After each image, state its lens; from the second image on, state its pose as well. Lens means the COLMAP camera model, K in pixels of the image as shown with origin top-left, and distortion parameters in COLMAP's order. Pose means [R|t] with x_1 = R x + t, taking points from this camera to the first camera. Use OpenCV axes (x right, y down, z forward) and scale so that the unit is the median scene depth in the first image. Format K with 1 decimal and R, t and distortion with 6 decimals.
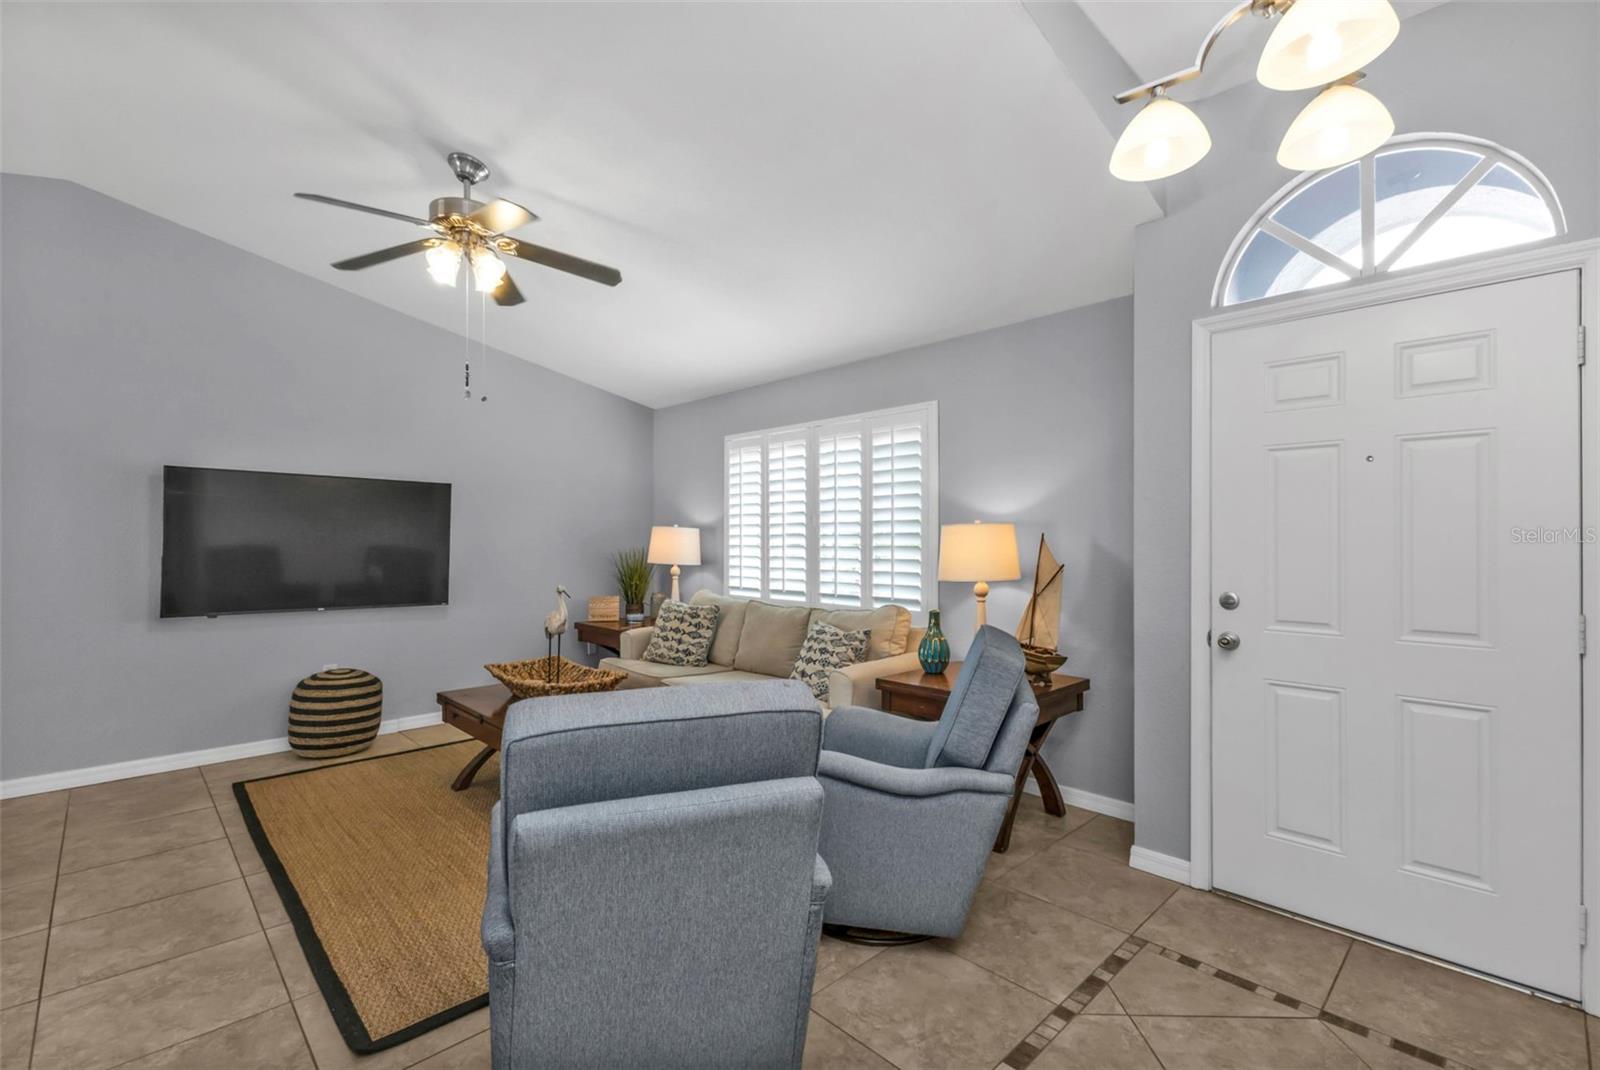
lens RADIAL K [[693.7, 0, 801.7], [0, 693.7, 548.8], [0, 0, 1]] dist [0.011048, -0.004665]
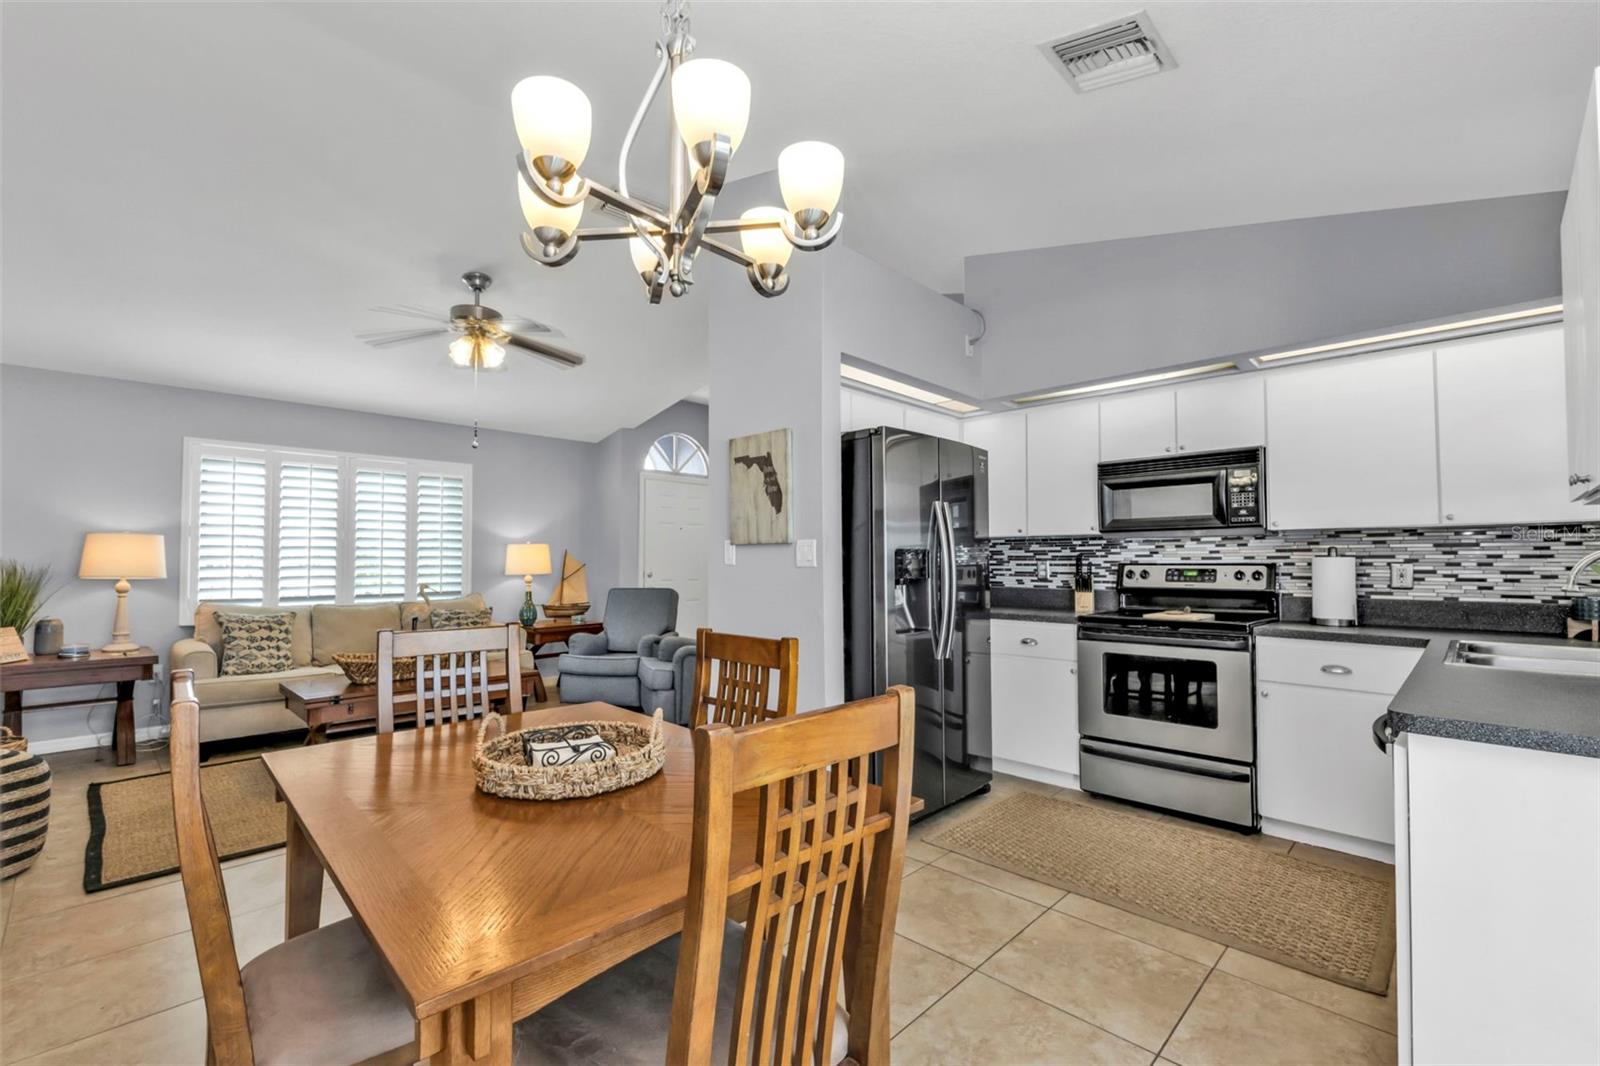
lens RADIAL K [[693.7, 0, 800.4], [0, 693.7, 545.7], [0, 0, 1]] dist [0.011048, -0.004665]
pose [[-0.033856, 0.020324, 0.999220, -1.487559], [0.014199, 0.999702, -0.019853, 0.015800], [-0.999326, 0.013516, -0.034134, 0.311994]]
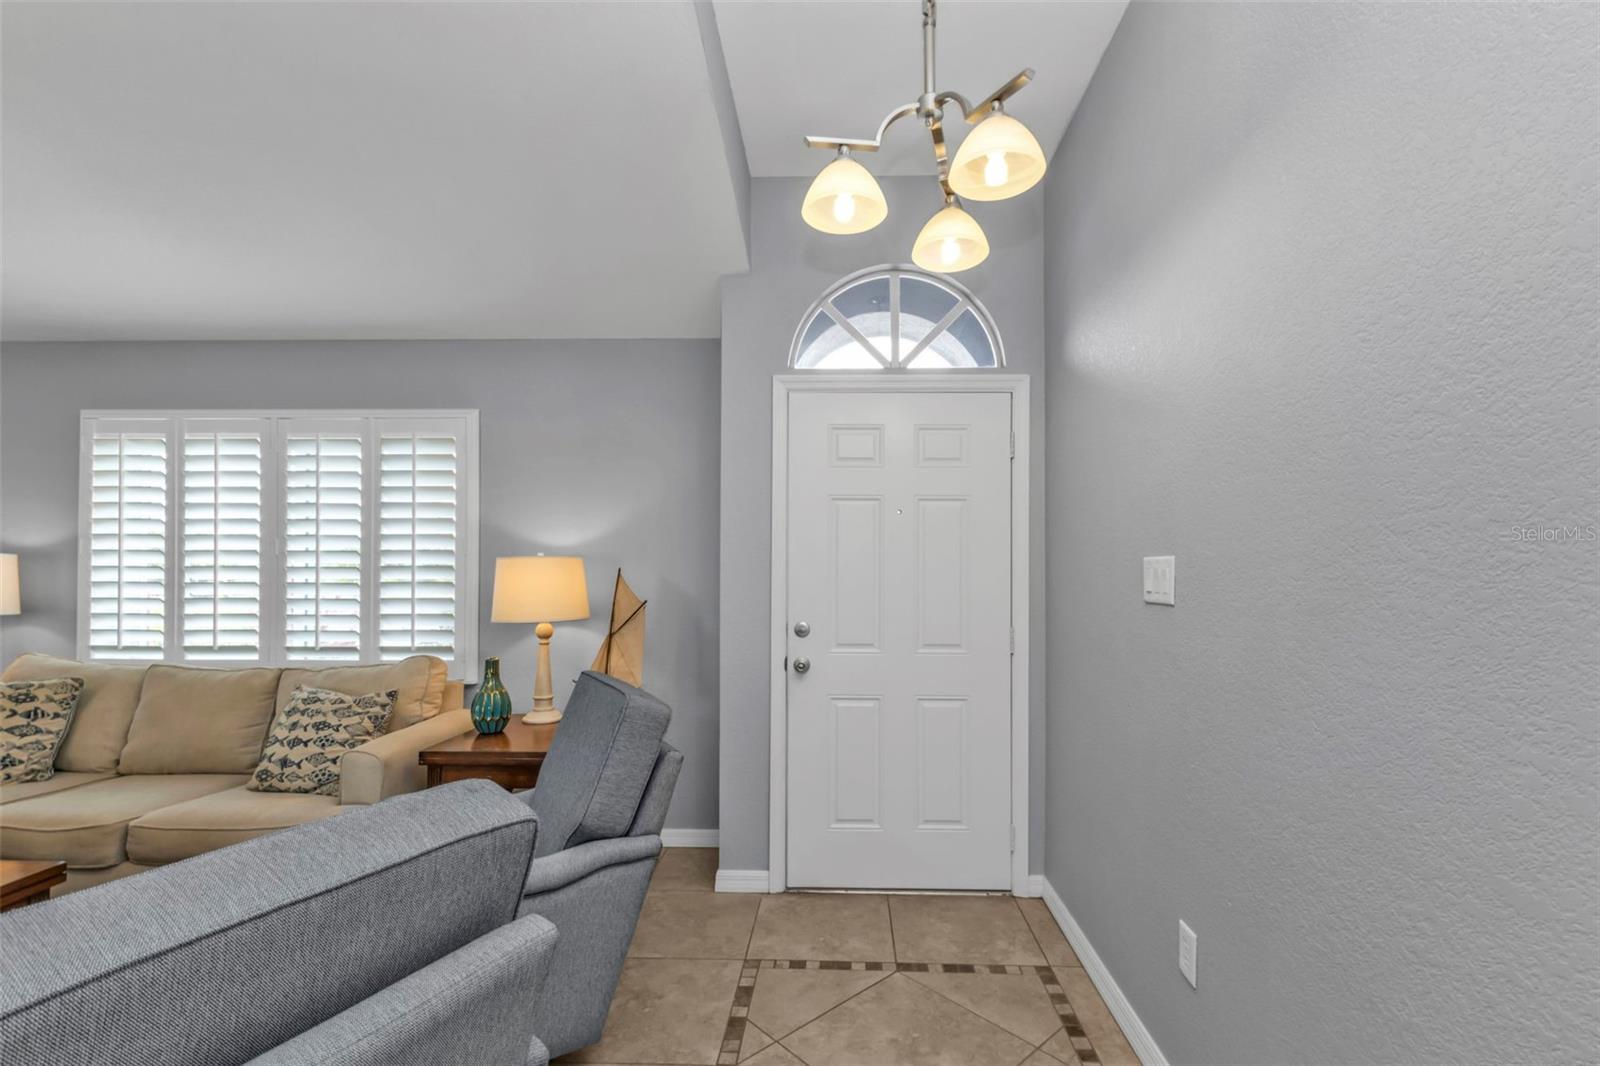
lens RADIAL K [[693.7, 0, 820.7], [0, 693.7, 577.3], [0, 0, 1]] dist [0.011048, -0.004665]
pose [[0.720321, 0.001136, 0.693639, -0.093260], [0.004651, 0.999968, -0.006468, -0.001518], [-0.693625, 0.007886, 0.720293, 0.104888]]
